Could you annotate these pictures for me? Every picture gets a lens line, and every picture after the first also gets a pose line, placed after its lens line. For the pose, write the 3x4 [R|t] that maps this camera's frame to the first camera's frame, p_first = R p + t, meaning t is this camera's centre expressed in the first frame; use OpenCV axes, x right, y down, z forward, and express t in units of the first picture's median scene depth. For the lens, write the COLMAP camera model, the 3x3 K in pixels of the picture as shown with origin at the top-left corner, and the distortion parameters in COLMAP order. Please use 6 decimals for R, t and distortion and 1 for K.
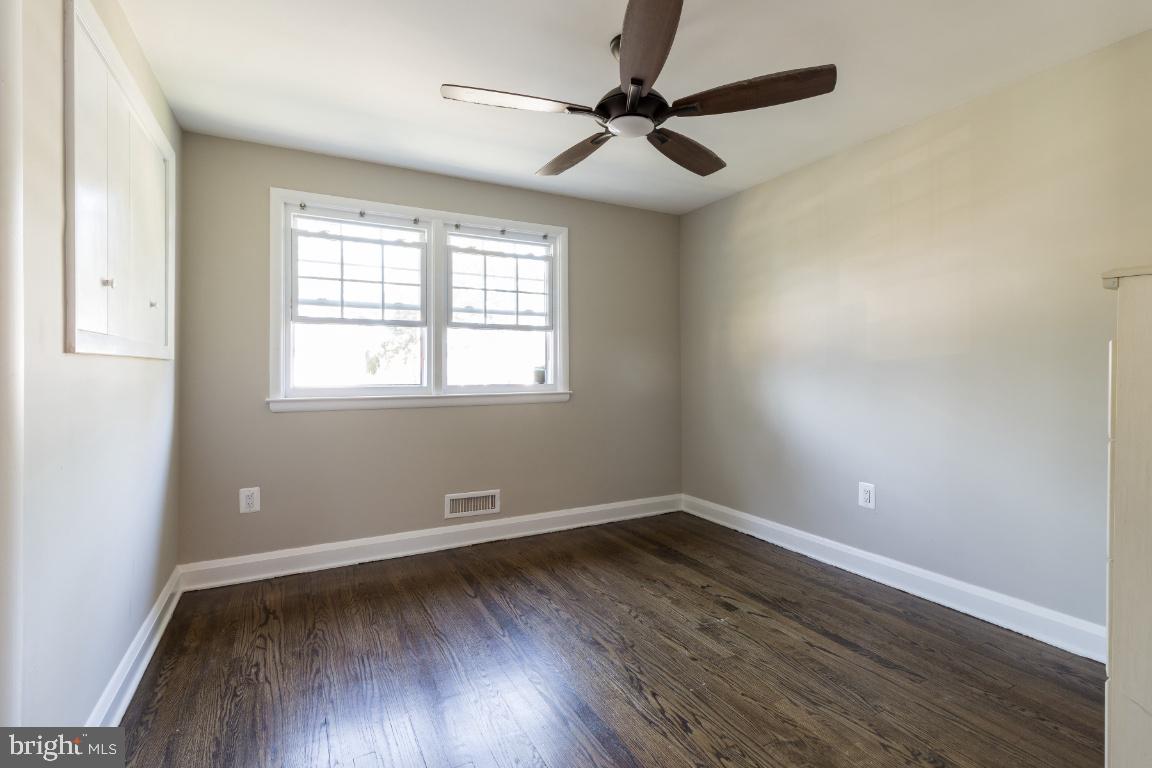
lens RADIAL K [[535.4, 0, 577.6], [0, 535.4, 366.0], [0, 0, 1]] dist [0.003791, 0.000193]
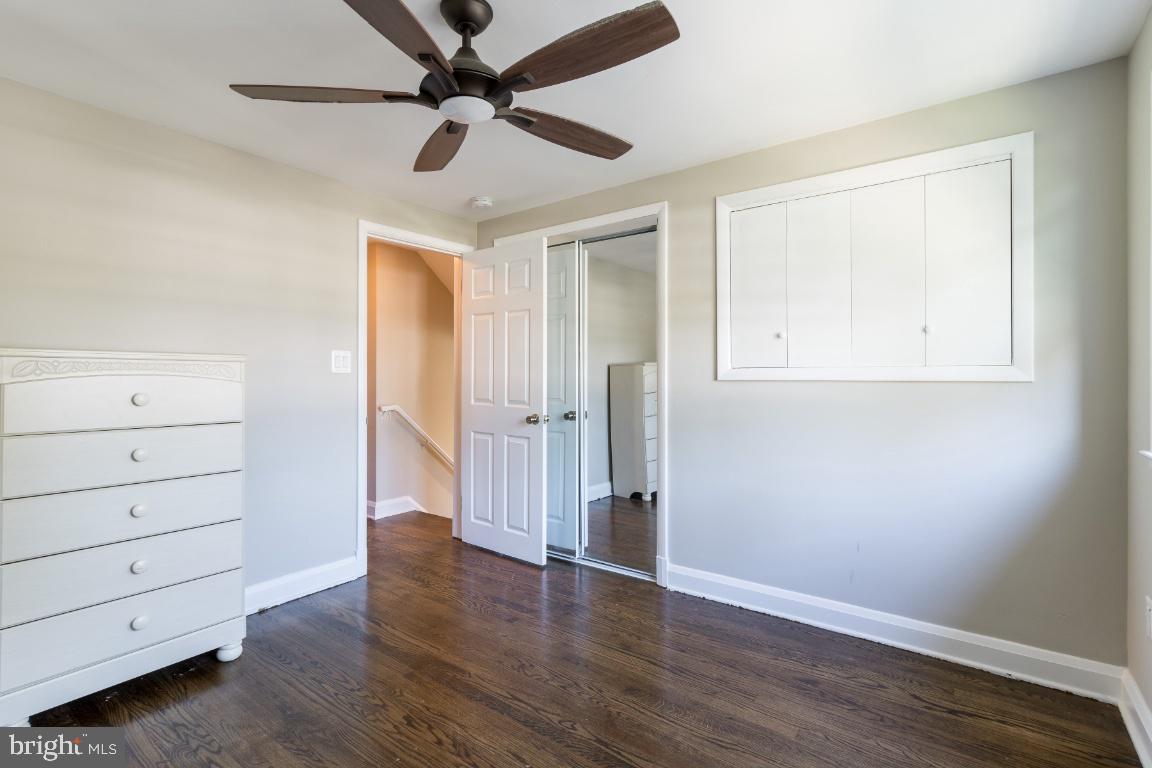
lens RADIAL K [[535.4, 0, 577.6], [0, 535.4, 366.0], [0, 0, 1]] dist [0.003791, 0.000193]
pose [[-0.904638, -0.001759, -0.426176, 0.343321], [0.005908, 0.999844, -0.016668, -0.037496], [0.426139, -0.017596, -0.904486, 2.070078]]
